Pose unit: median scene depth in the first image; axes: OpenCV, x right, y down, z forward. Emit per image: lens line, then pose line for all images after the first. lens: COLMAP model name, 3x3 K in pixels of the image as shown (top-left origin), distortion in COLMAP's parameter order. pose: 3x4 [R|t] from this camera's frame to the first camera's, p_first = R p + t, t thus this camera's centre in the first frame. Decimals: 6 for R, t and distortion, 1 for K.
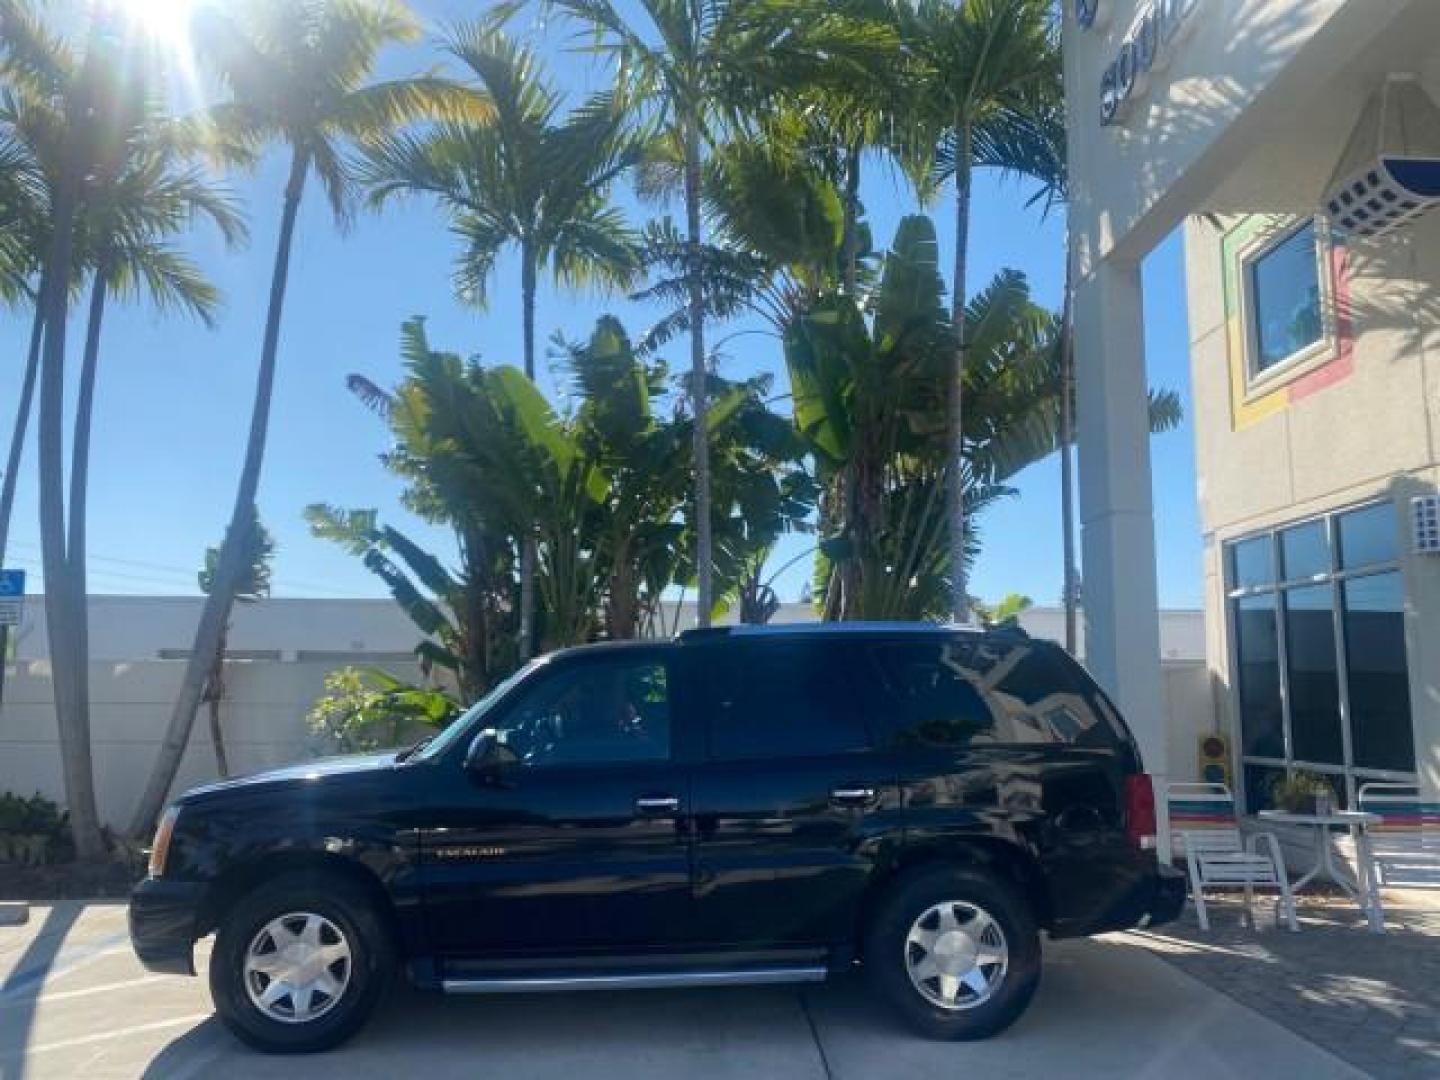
lens RADIAL K [[1113.9, 0, 717.5], [0, 1113.9, 544.2], [0, 0, 1]] dist [0.035945, -0.038094]
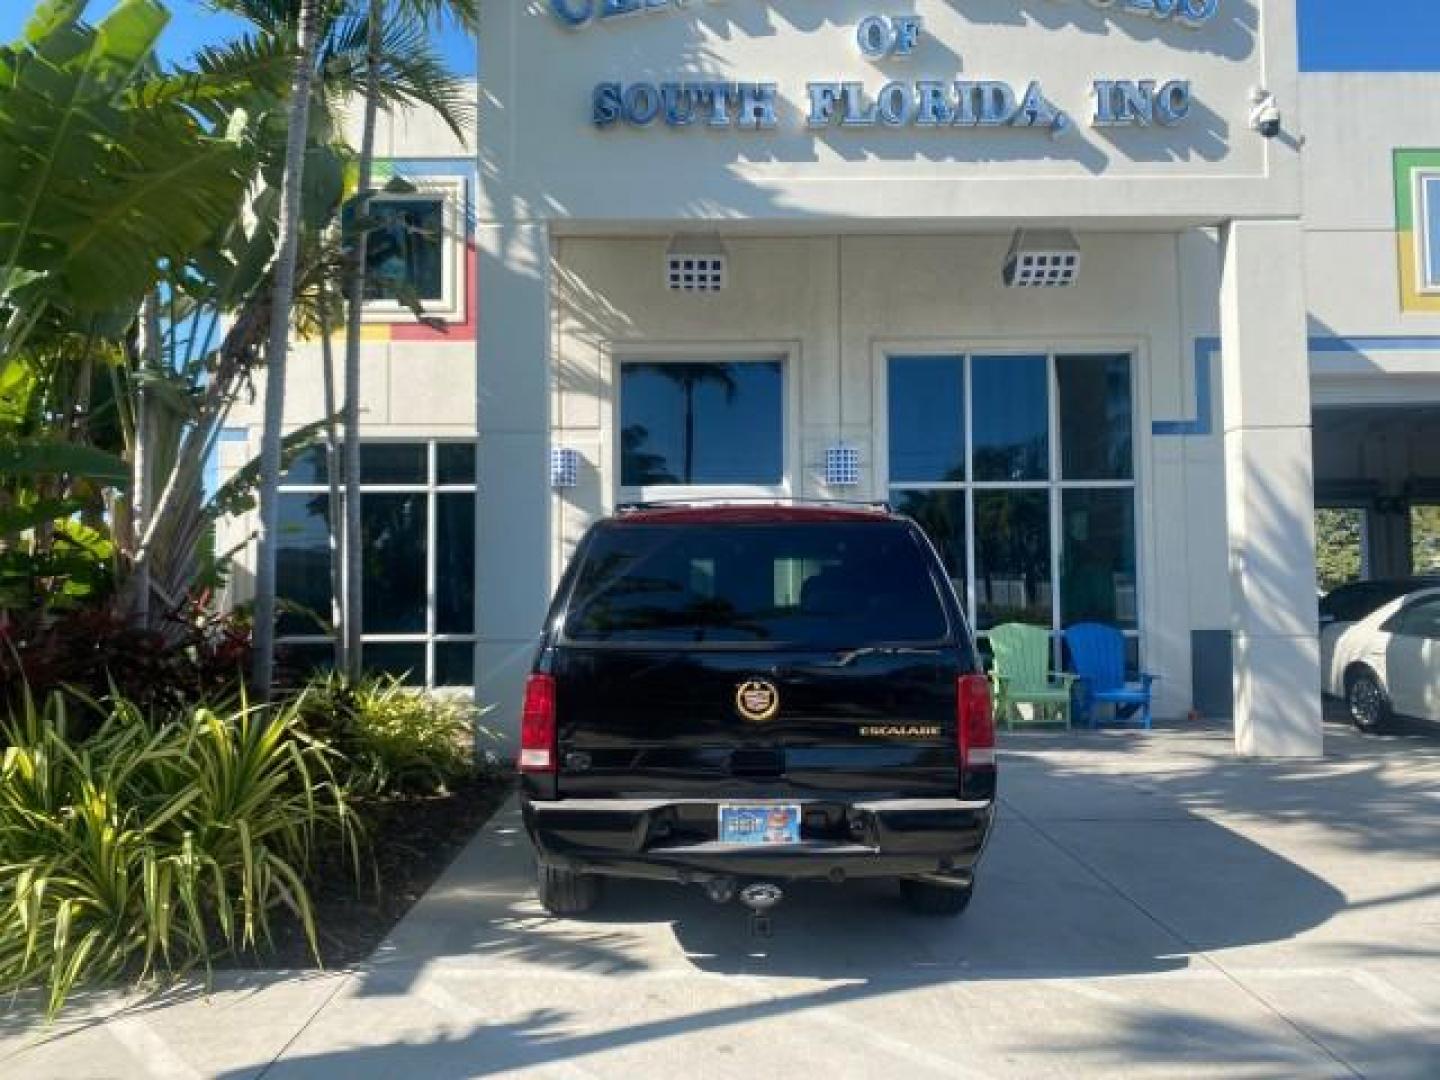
lens RADIAL K [[1113.9, 0, 714.7], [0, 1113.9, 535.9], [0, 0, 1]] dist [0.035945, -0.038094]
pose [[0.033919, 0.046611, 0.998337, -0.678646], [-0.131026, 0.990498, -0.041793, 0.088114], [-0.990798, -0.129391, 0.039704, 0.593481]]
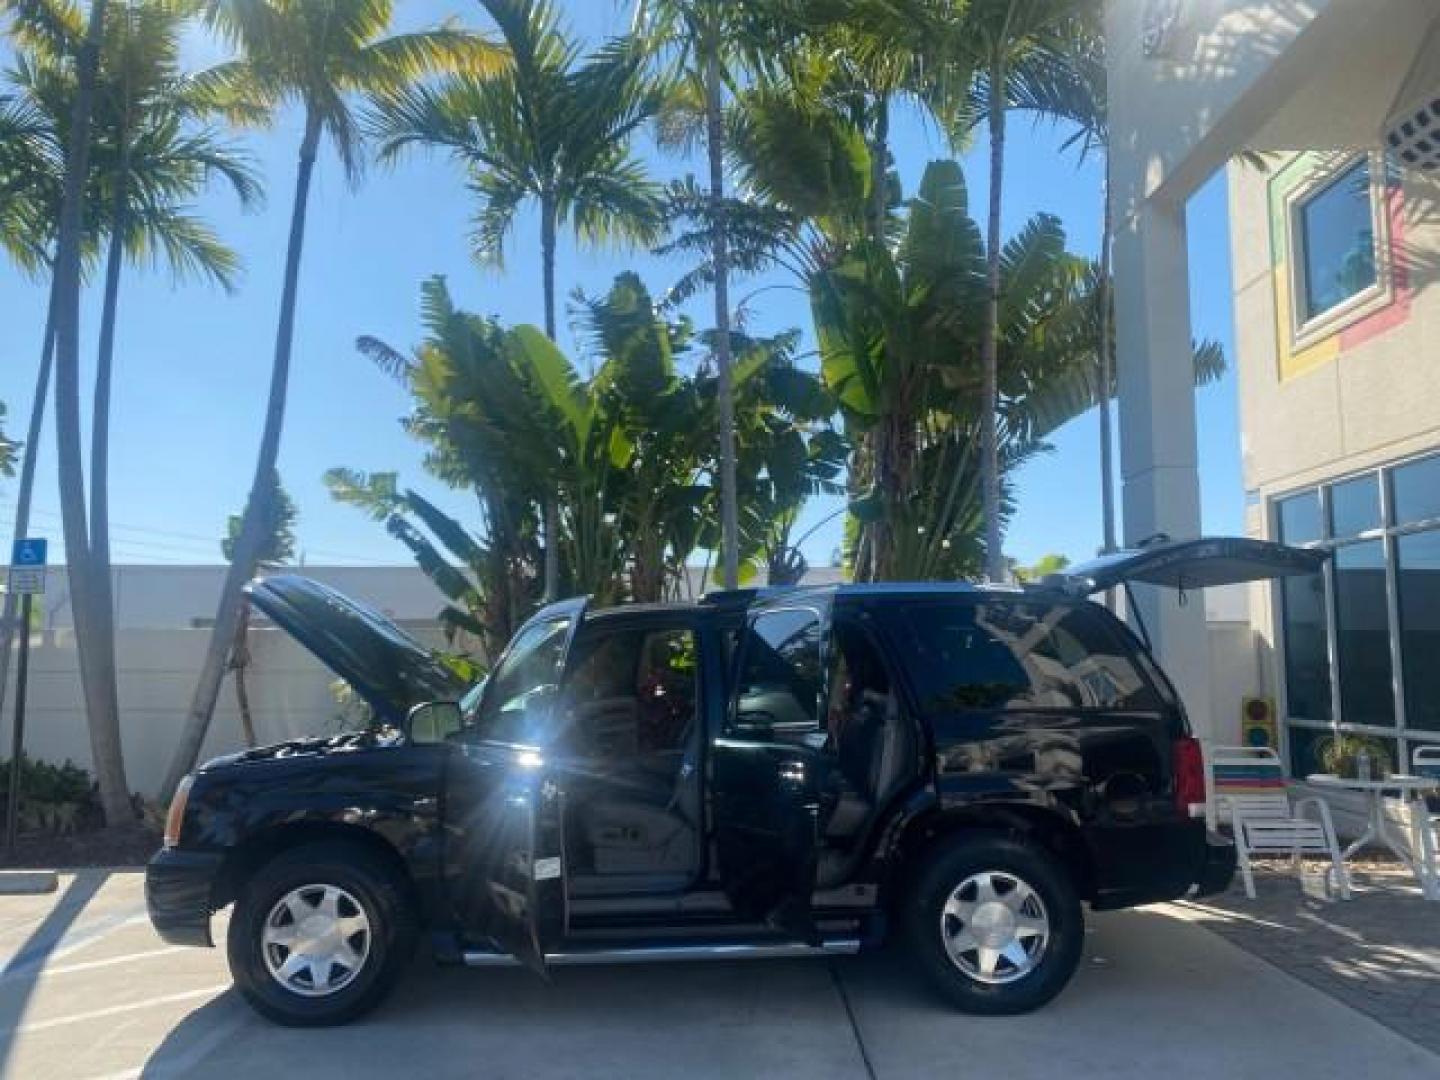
lens RADIAL K [[1113.9, 0, 715.8], [0, 1113.9, 544.2], [0, 0, 1]] dist [0.035945, -0.038094]
pose [[0.999573, -0.009360, -0.027688, 0.001881], [0.010201, 0.999486, 0.030387, 0.003544], [0.027389, -0.030657, 0.999155, 0.022498]]
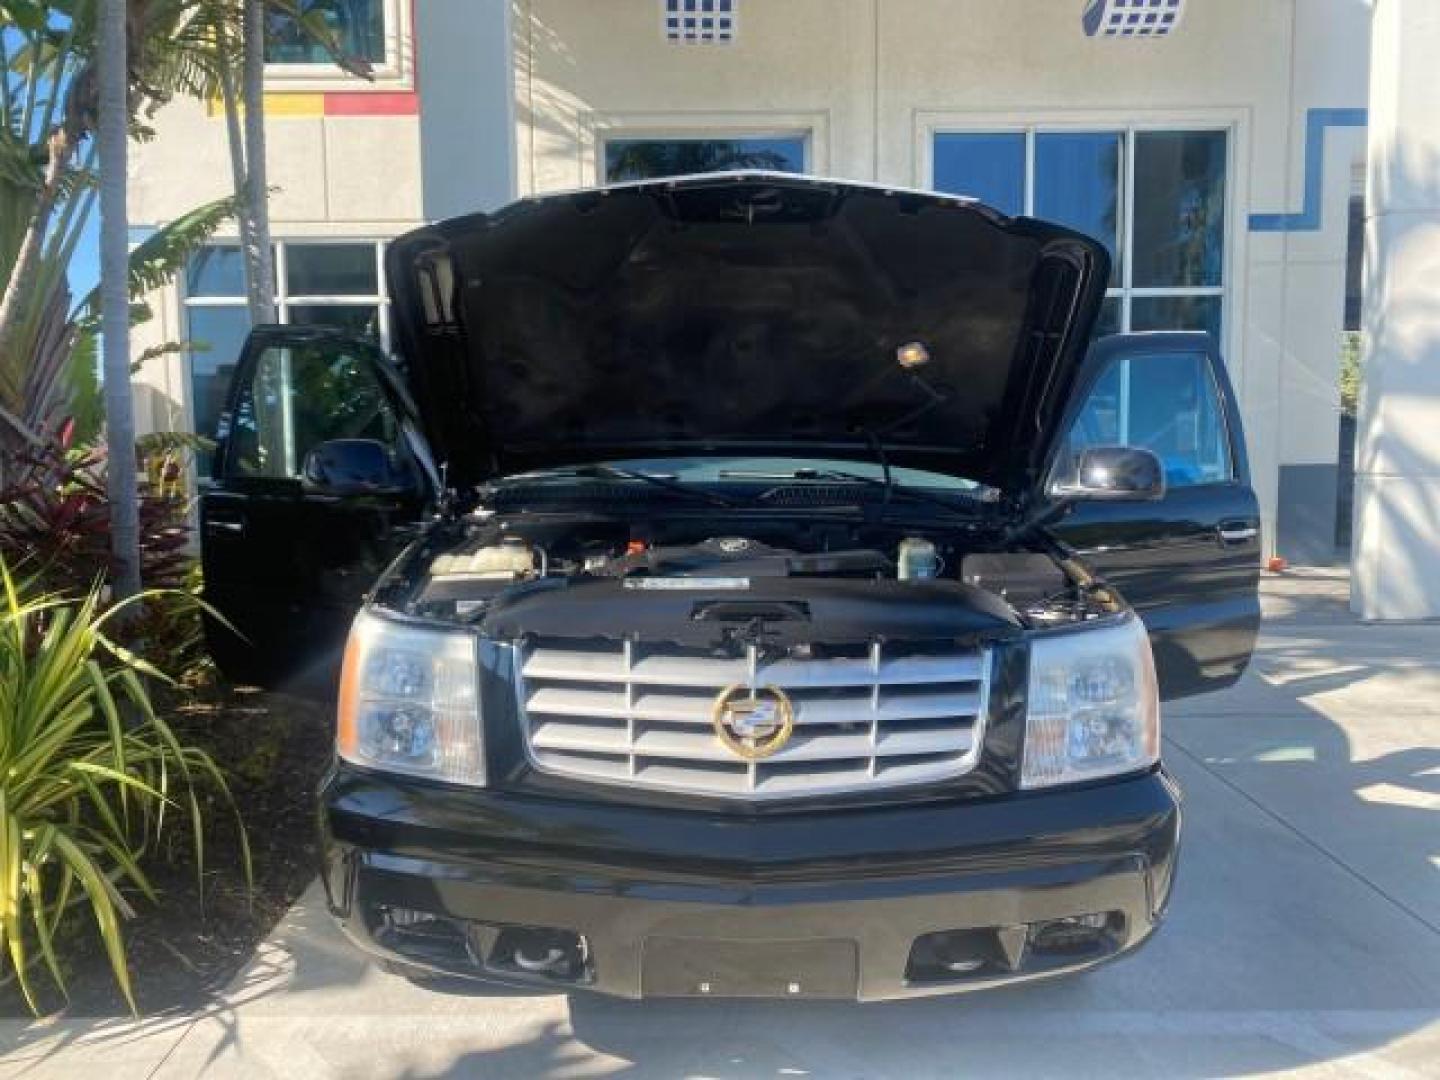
lens RADIAL K [[1113.9, 0, 705.0], [0, 1113.9, 530.2], [0, 0, 1]] dist [0.035945, -0.038094]
pose [[0.036047, -0.098948, 0.994439, -0.497653], [-0.127621, 0.986483, 0.102783, 0.090914], [-0.991168, -0.130617, 0.022932, 0.612736]]
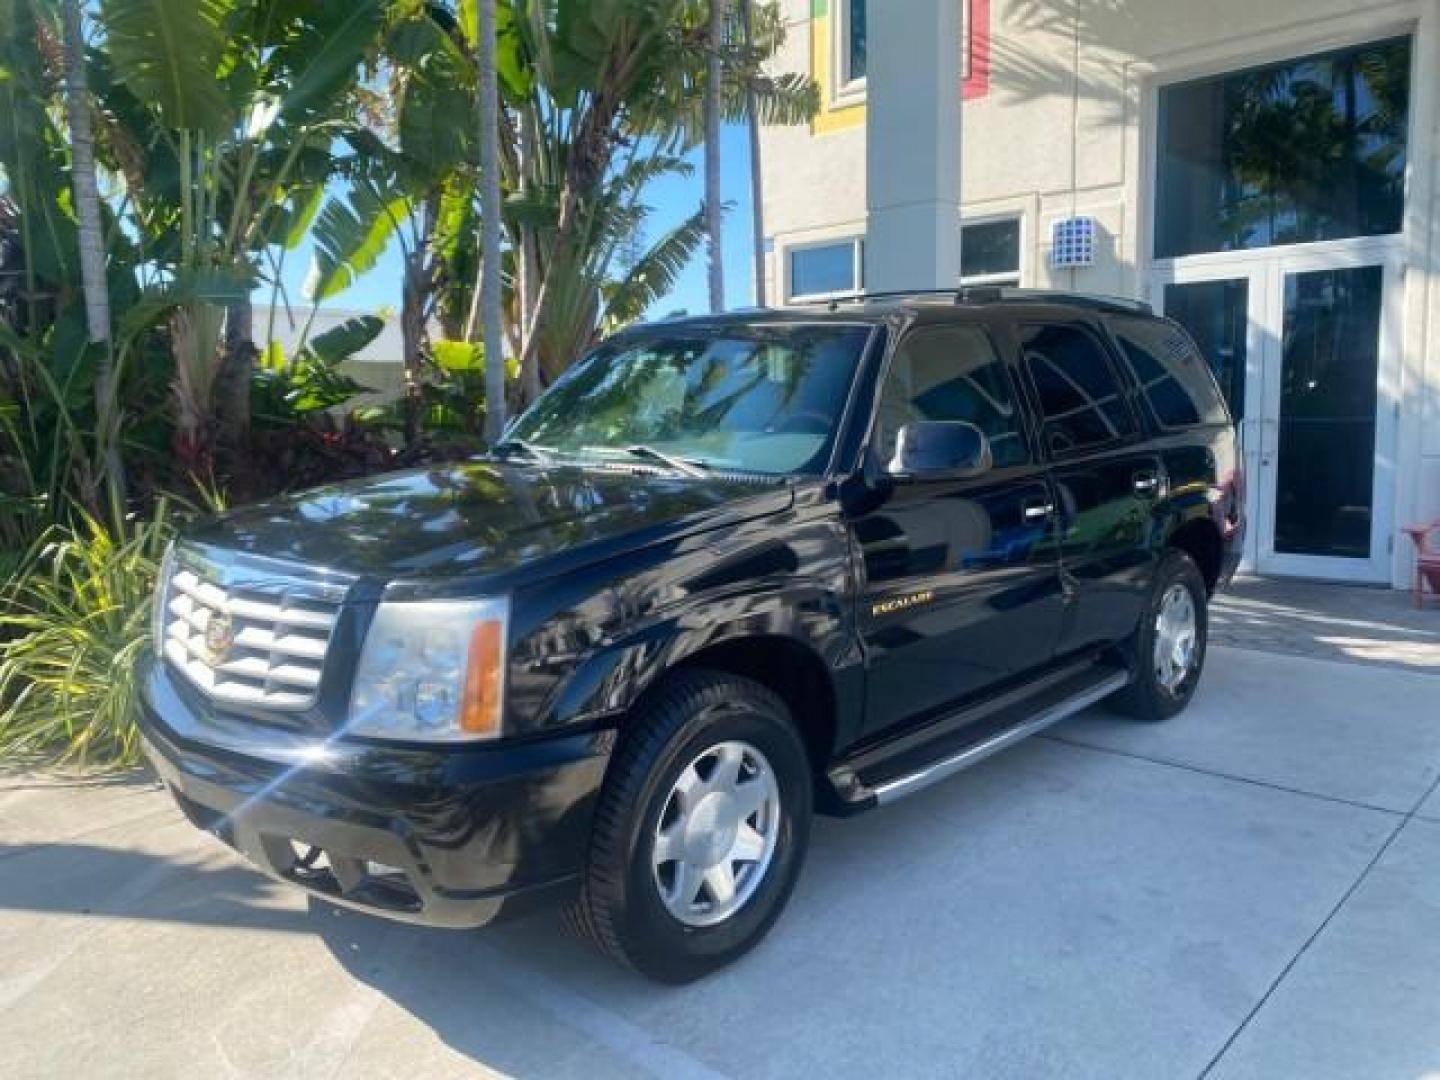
lens RADIAL K [[1113.9, 0, 714.7], [0, 1113.9, 533.4], [0, 0, 1]] dist [0.035945, -0.038094]
pose [[0.708843, -0.091150, 0.699452, -0.390705], [-0.077802, 0.975462, 0.205964, 0.054676], [-0.701062, -0.200415, 0.684358, 0.324078]]
